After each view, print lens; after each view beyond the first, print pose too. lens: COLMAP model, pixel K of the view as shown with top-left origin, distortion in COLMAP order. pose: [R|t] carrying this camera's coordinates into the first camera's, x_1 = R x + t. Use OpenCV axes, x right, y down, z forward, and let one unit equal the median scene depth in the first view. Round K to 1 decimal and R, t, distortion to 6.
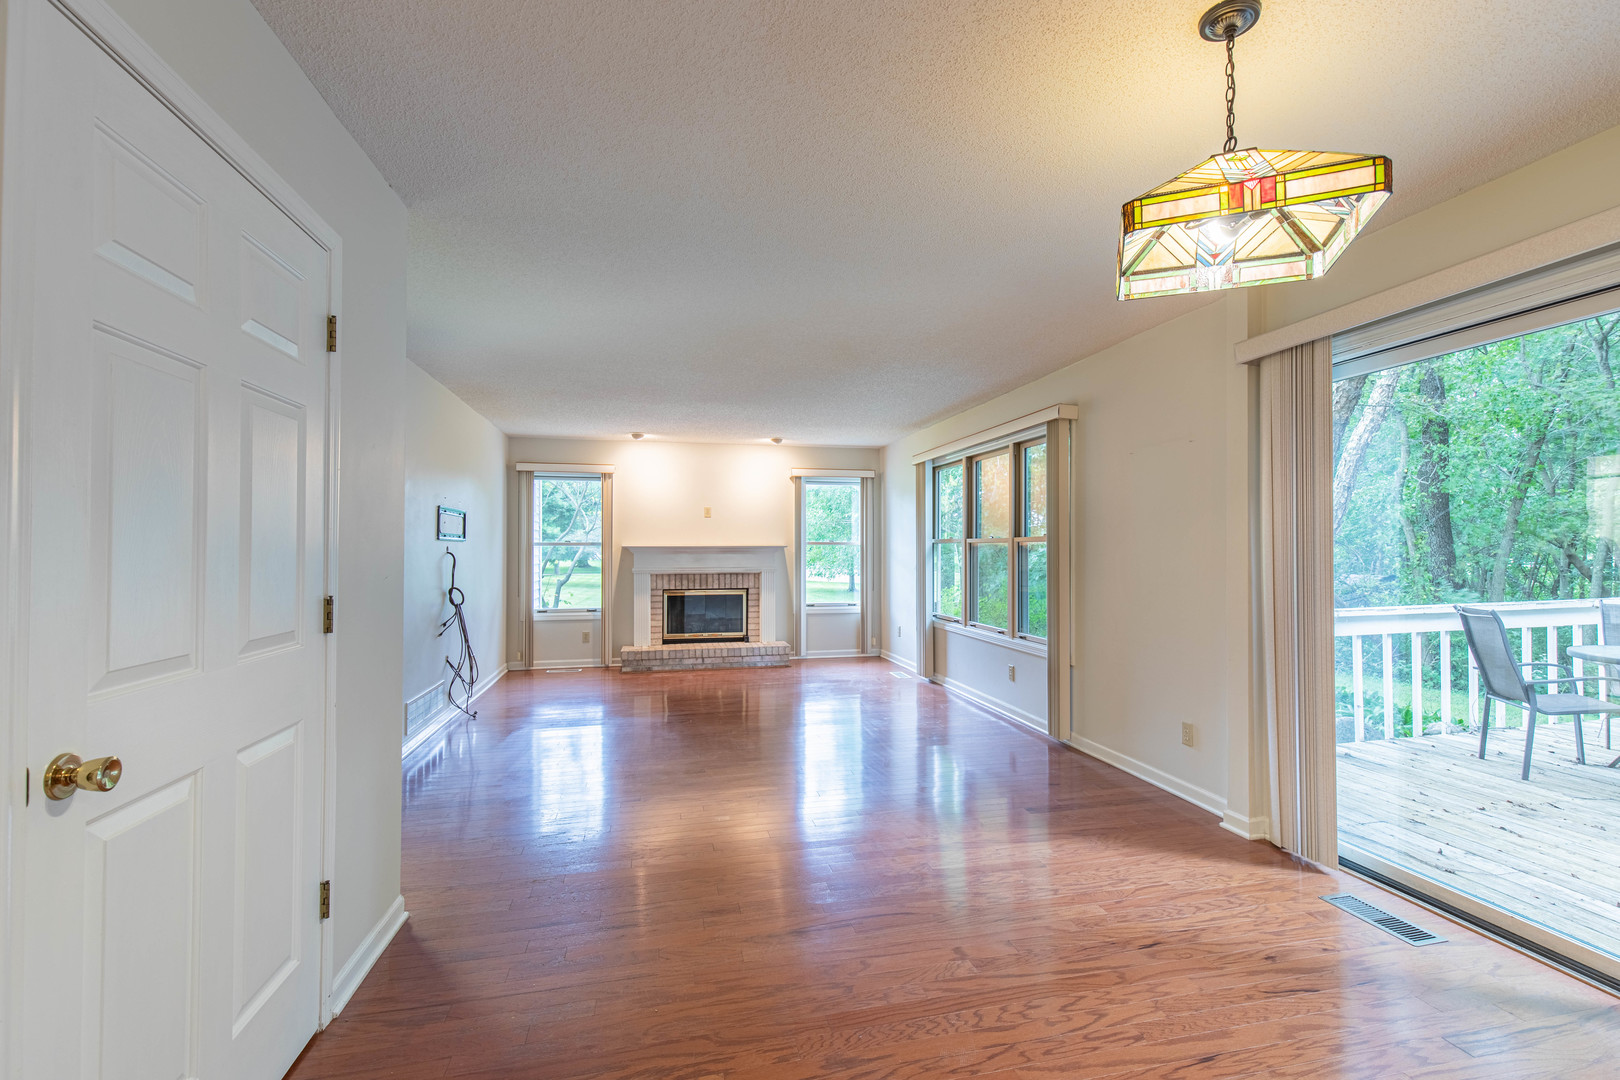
lens RADIAL K [[725.0, 0, 809.0], [0, 725.0, 540.9], [0, 0, 1]] dist [0.005645, 0.000498]
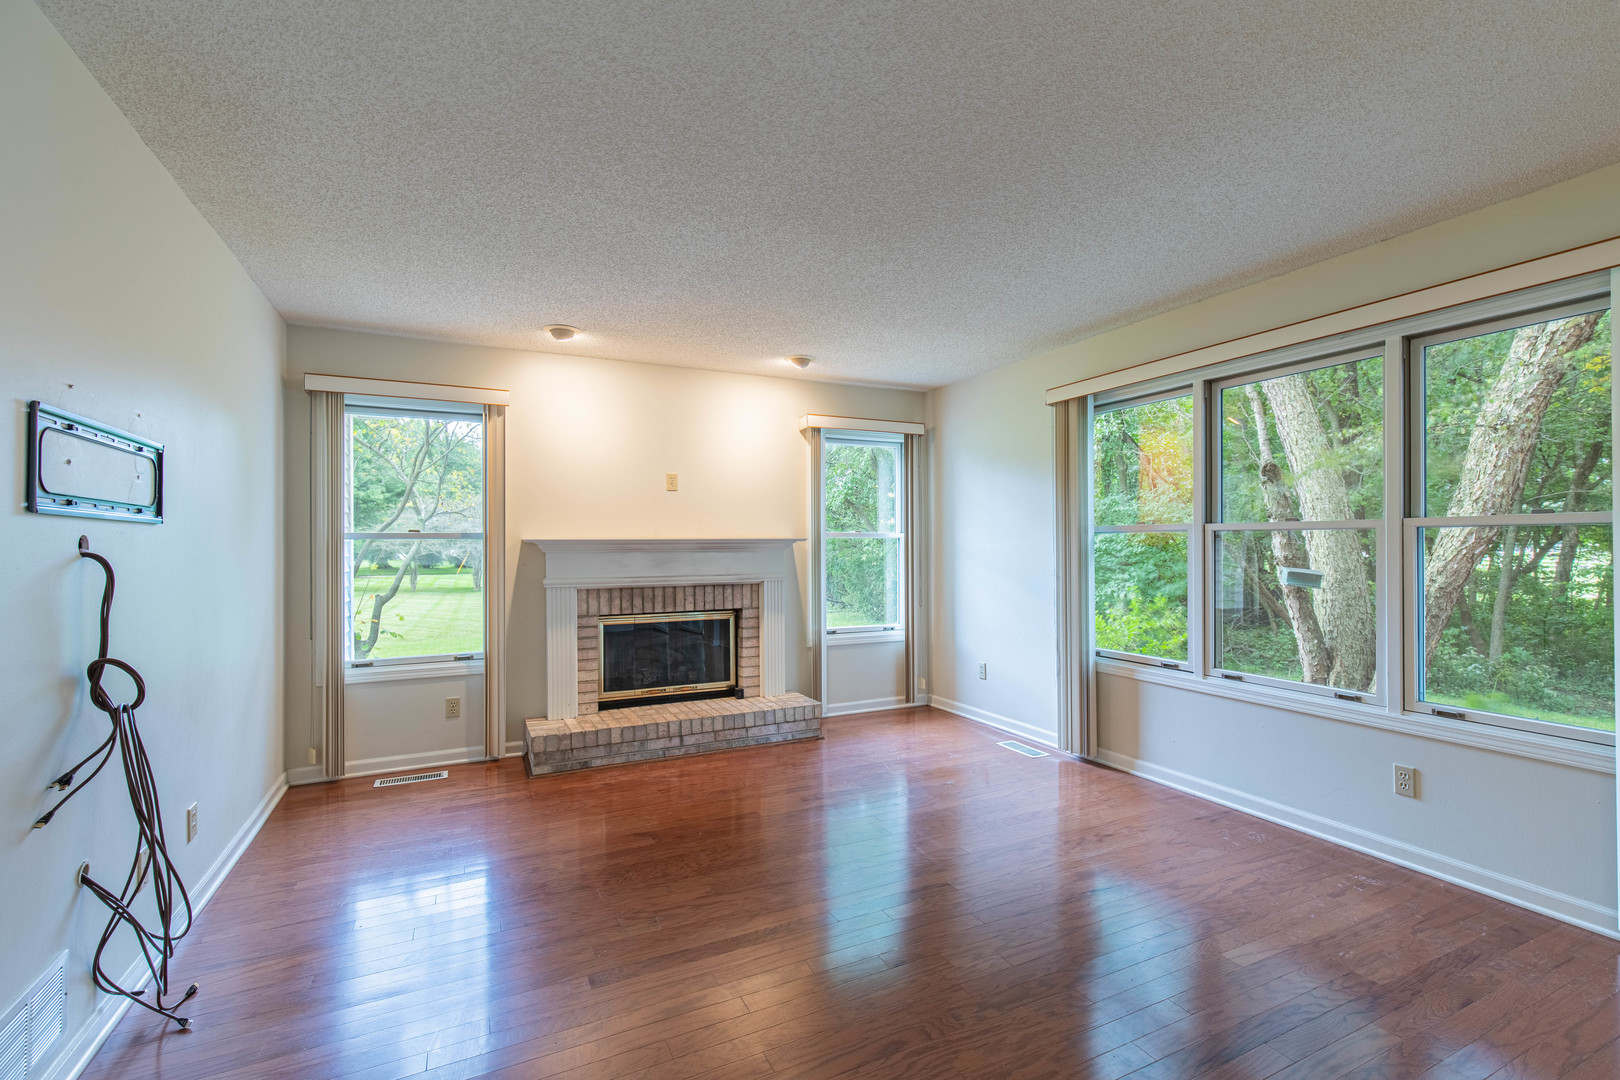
lens RADIAL K [[725.0, 0, 812.7], [0, 725.0, 541.2], [0, 0, 1]] dist [0.005645, 0.000498]
pose [[0.972070, -0.002460, 0.234678, -0.173758], [0.001384, 0.999988, 0.004750, 0.006221], [-0.234686, -0.004292, 0.972062, 0.412095]]
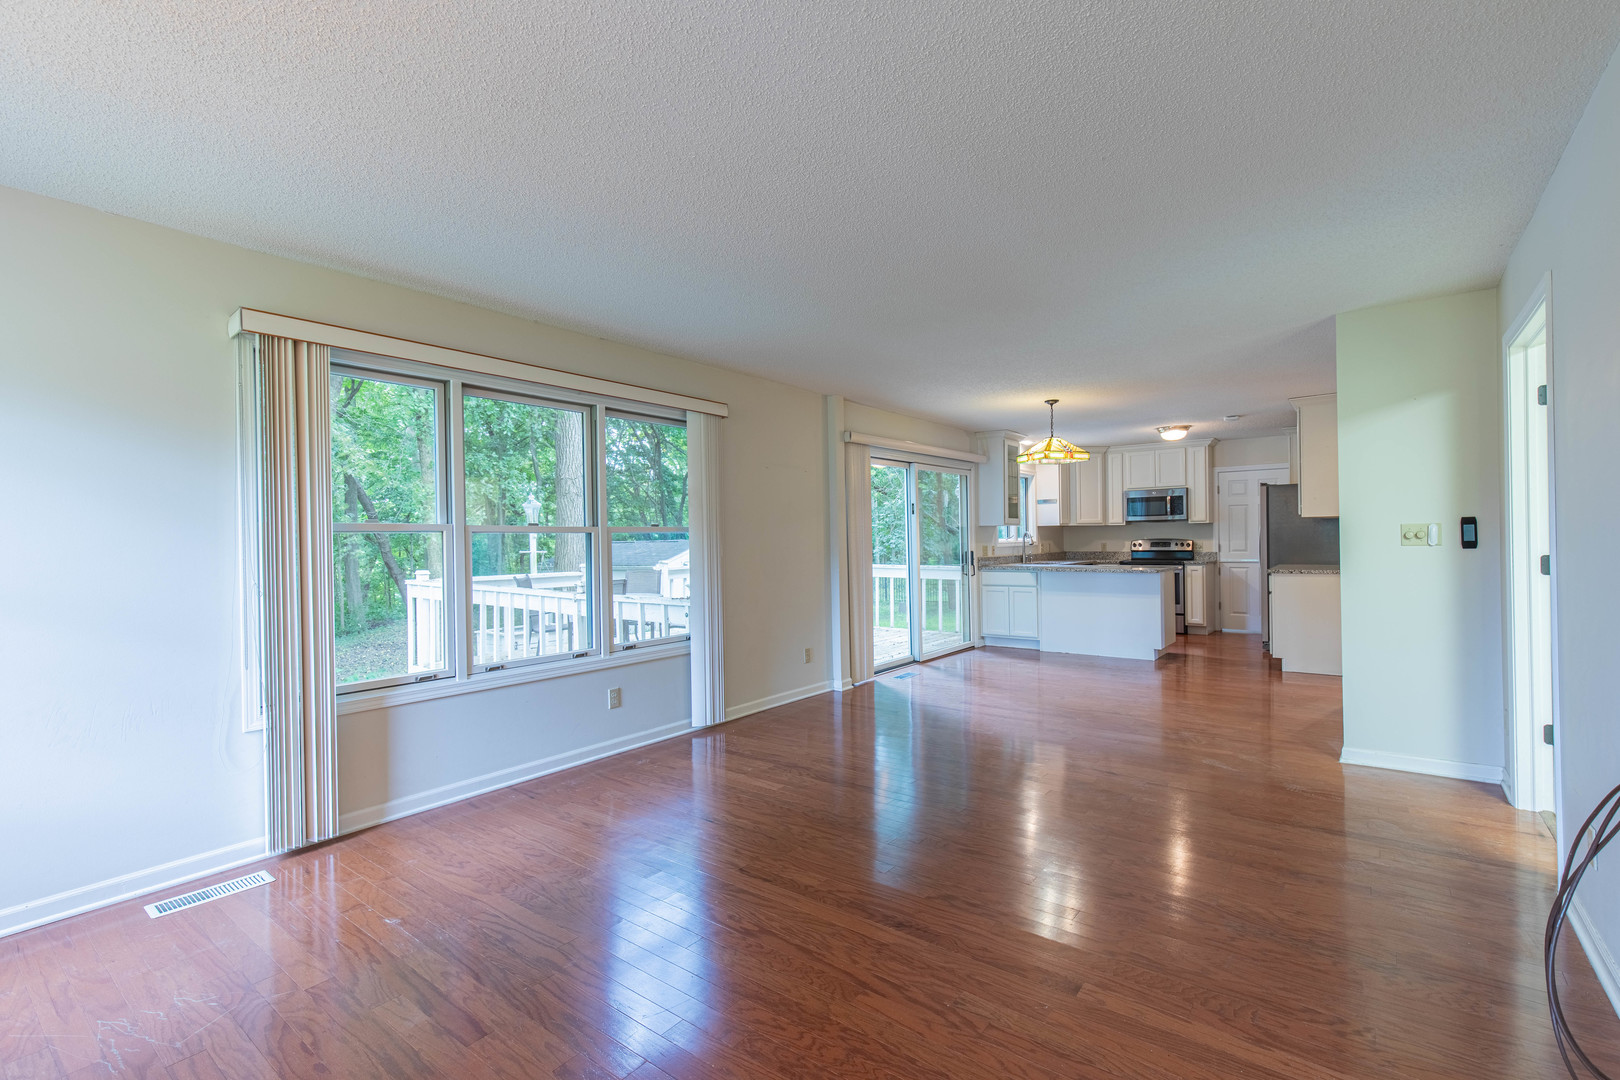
lens RADIAL K [[725.0, 0, 838.4], [0, 725.0, 543.4], [0, 0, 1]] dist [0.005645, 0.000498]
pose [[-0.661903, 0.009353, 0.749531, -0.370041], [0.009638, 0.999946, -0.003966, 0.015353], [-0.749527, 0.004599, -0.661957, 1.063635]]
